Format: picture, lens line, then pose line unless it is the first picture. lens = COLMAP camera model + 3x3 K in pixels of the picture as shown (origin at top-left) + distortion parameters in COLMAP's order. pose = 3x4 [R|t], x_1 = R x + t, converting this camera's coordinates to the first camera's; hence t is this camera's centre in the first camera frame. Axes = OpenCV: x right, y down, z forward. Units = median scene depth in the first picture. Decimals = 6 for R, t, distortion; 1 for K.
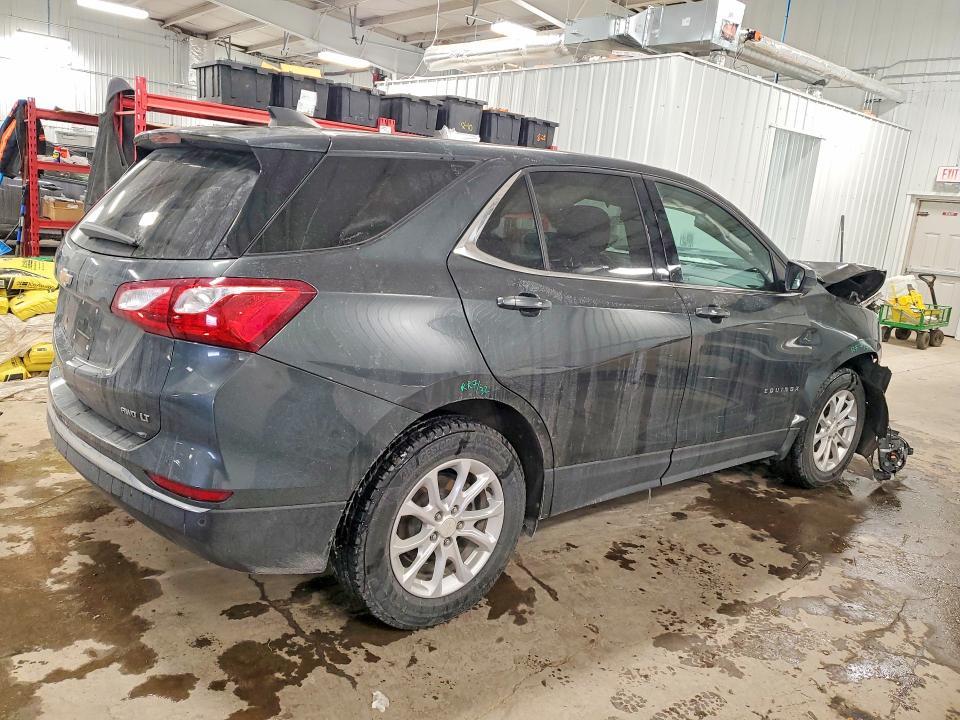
lens RADIAL K [[765.7, 0, 475.0], [0, 765.7, 358.8], [0, 0, 1]] dist [-0.014335, 0.011659]
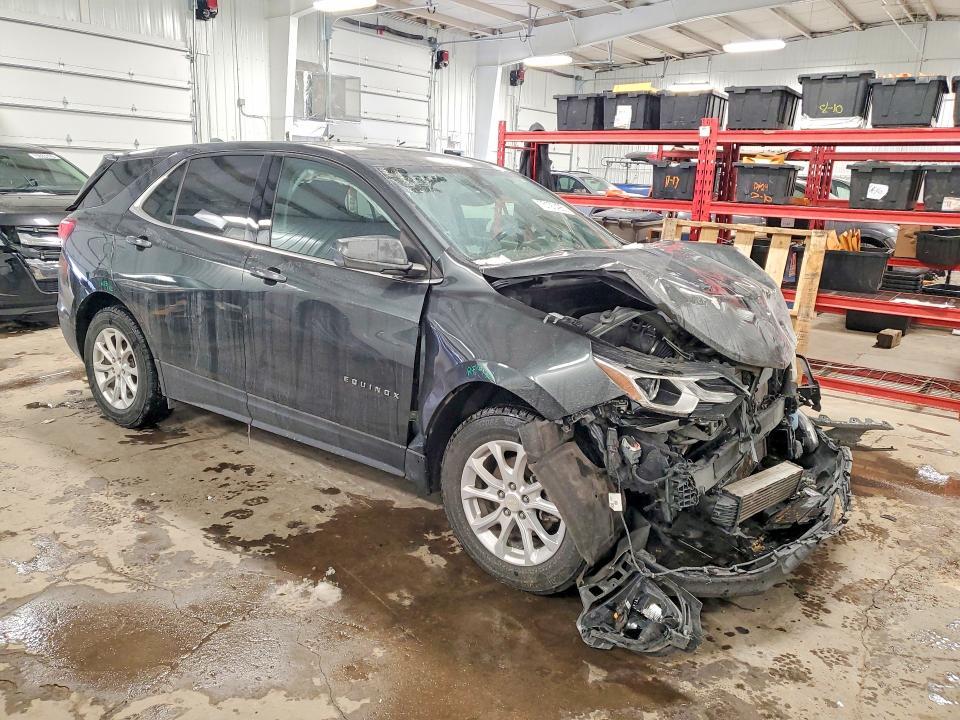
lens RADIAL K [[765.7, 0, 475.5], [0, 765.7, 363.2], [0, 0, 1]] dist [-0.014335, 0.011659]
pose [[0.239689, 0.149679, -0.959242, 1.381735], [-0.213246, 0.972032, 0.098390, -0.103913], [0.947140, 0.180972, 0.264904, 0.989621]]
